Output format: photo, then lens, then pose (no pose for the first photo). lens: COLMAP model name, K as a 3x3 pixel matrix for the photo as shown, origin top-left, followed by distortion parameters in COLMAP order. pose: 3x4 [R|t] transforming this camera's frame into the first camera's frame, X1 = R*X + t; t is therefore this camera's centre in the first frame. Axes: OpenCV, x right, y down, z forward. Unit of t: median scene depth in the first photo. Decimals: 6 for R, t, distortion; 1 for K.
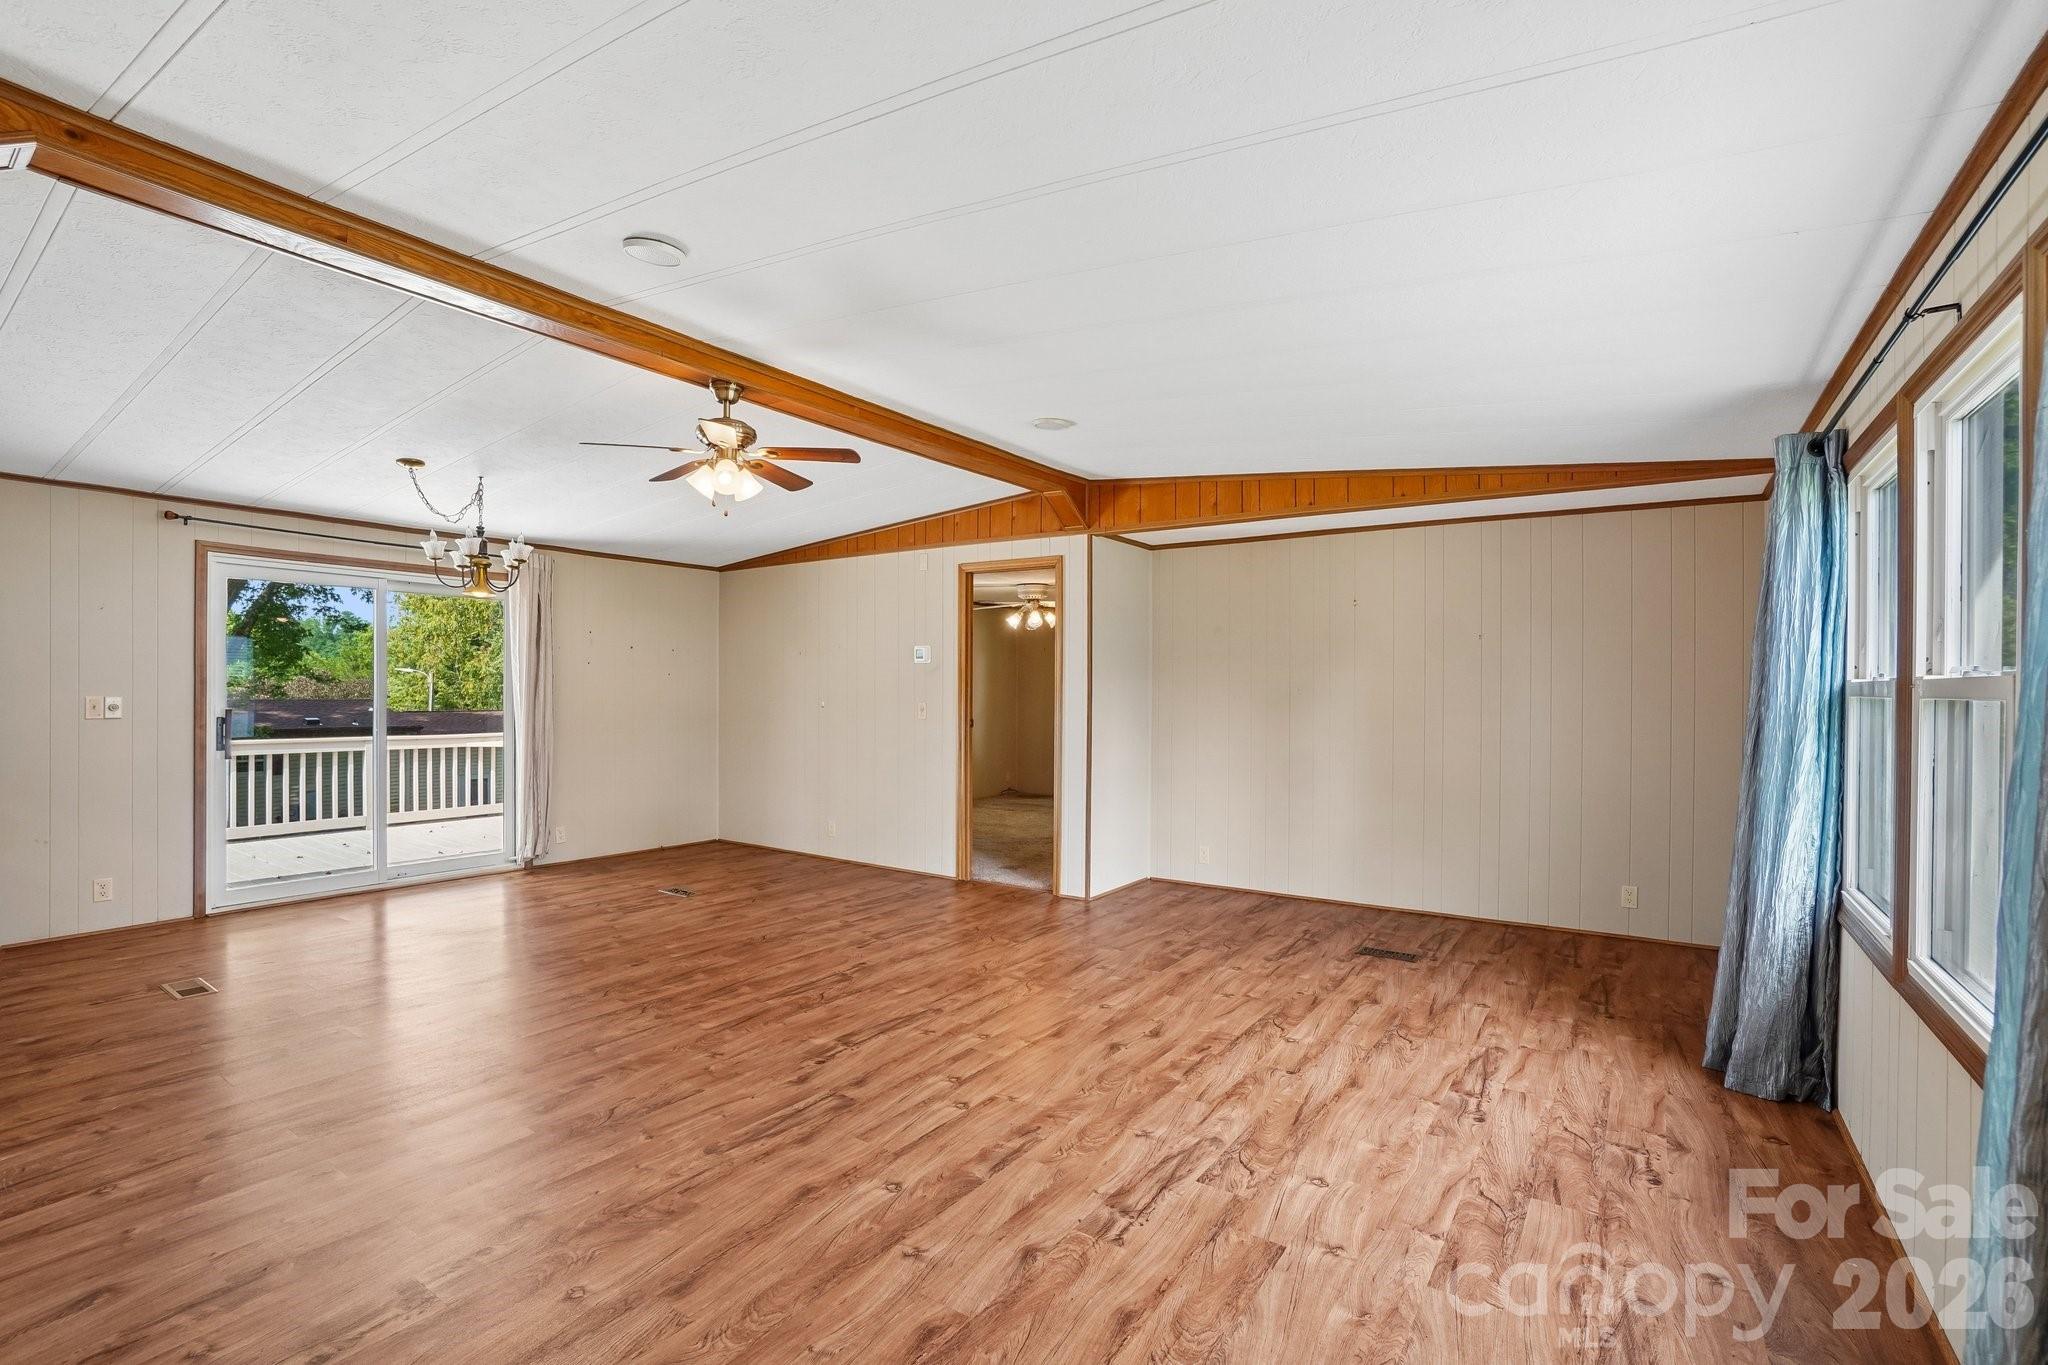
lens RADIAL K [[920.3, 0, 1014.8], [0, 920.3, 692.5], [0, 0, 1]] dist [-0.053215, 0.016956]
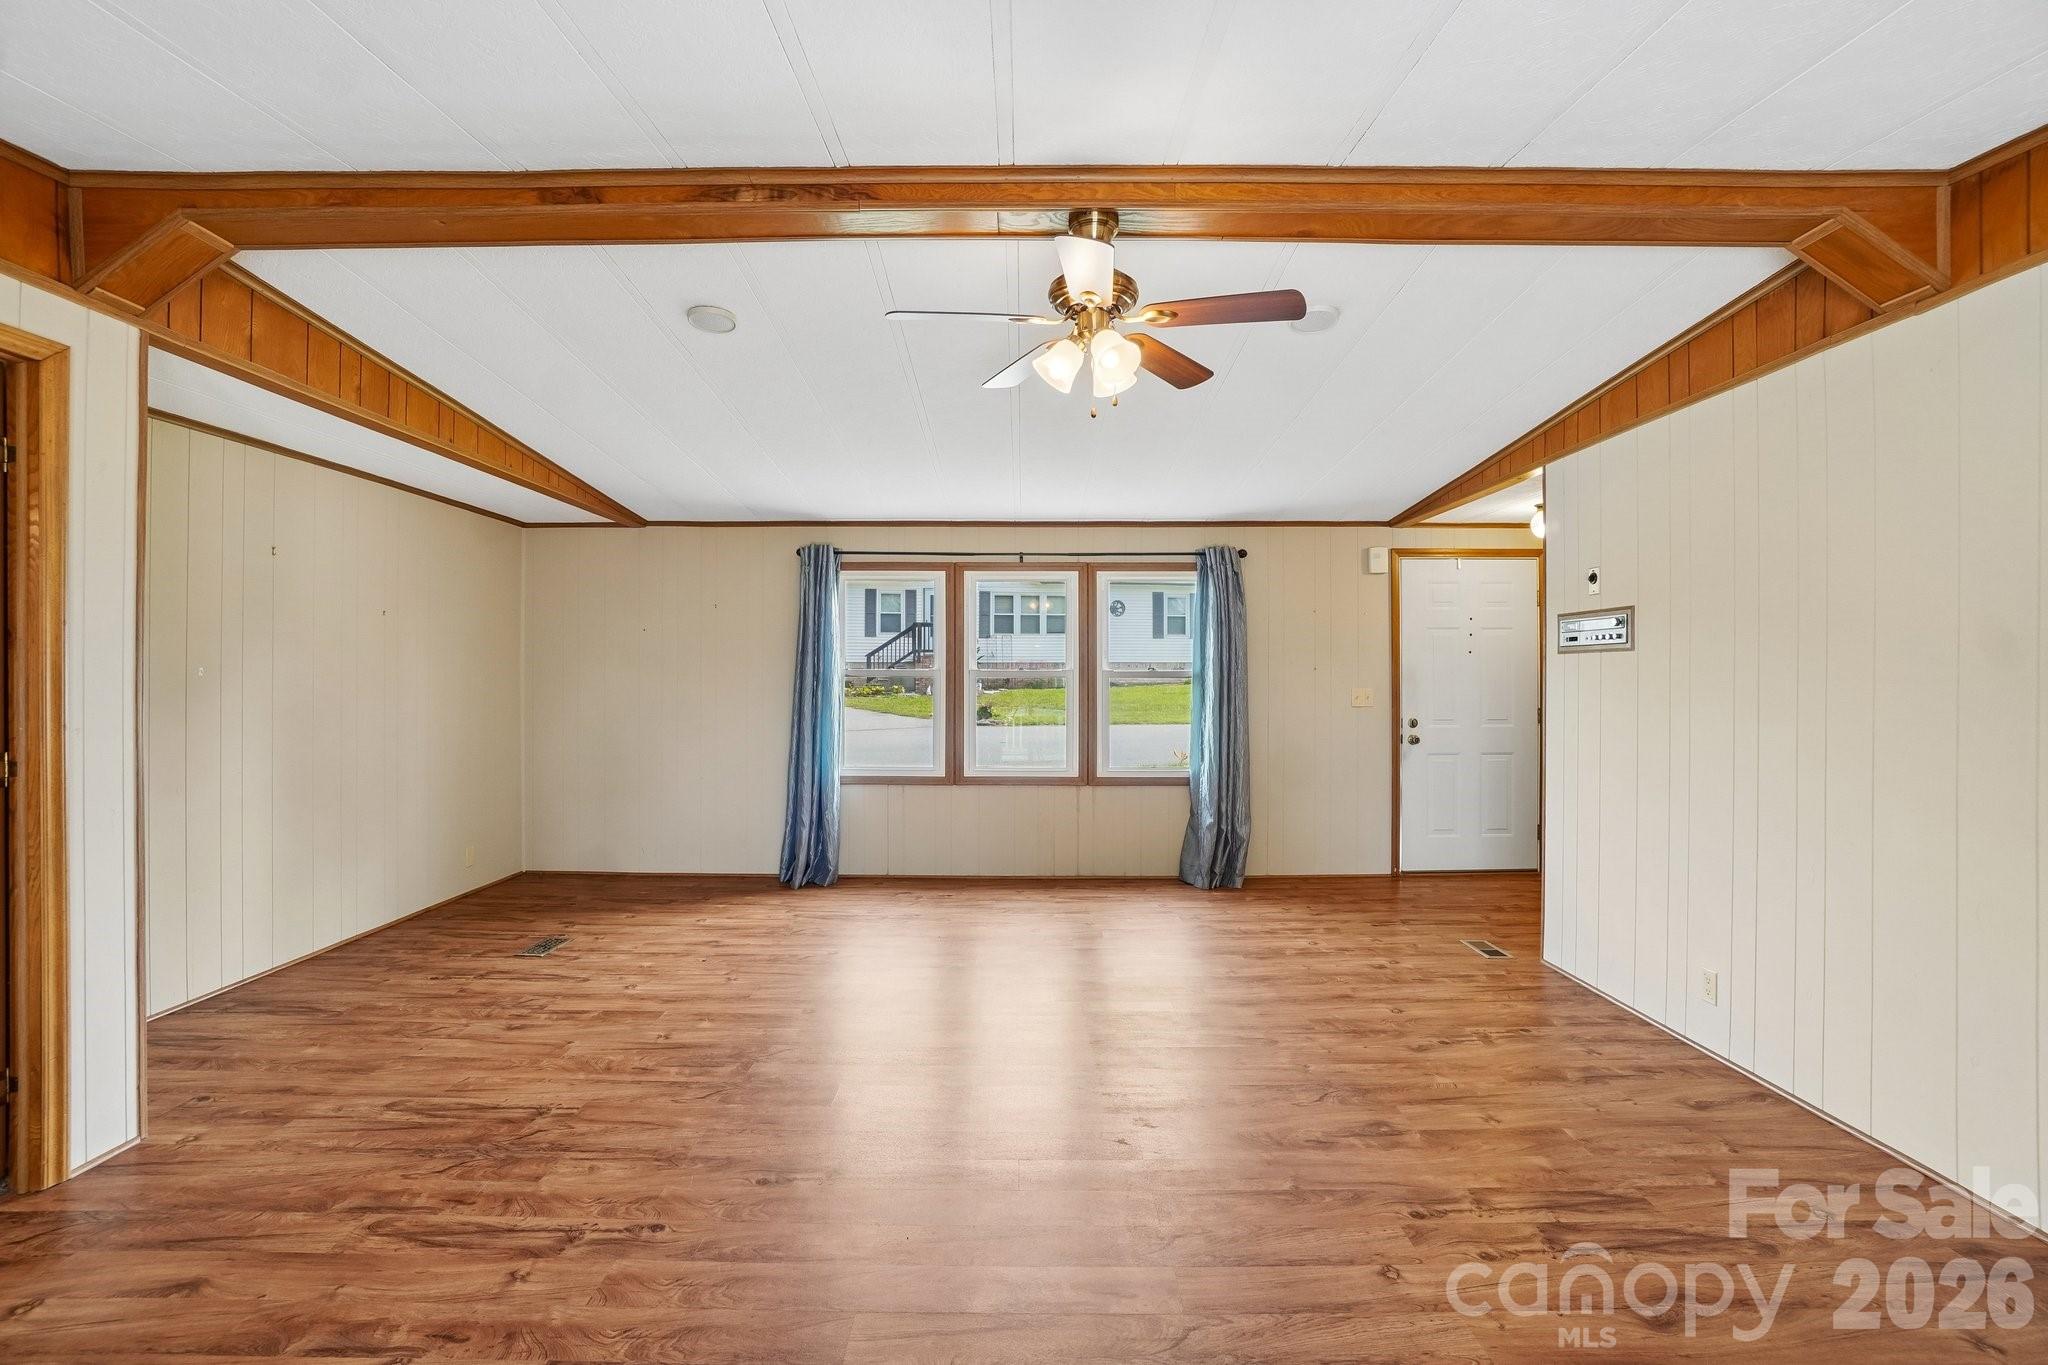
lens RADIAL K [[920.3, 0, 1018.1], [0, 920.3, 677.0], [0, 0, 1]] dist [-0.053215, 0.016956]
pose [[-0.564655, -0.010128, 0.825265, -0.806235], [-0.005720, 0.999949, 0.008359, -0.011576], [-0.825307, 0.000000, -0.564684, 1.369590]]
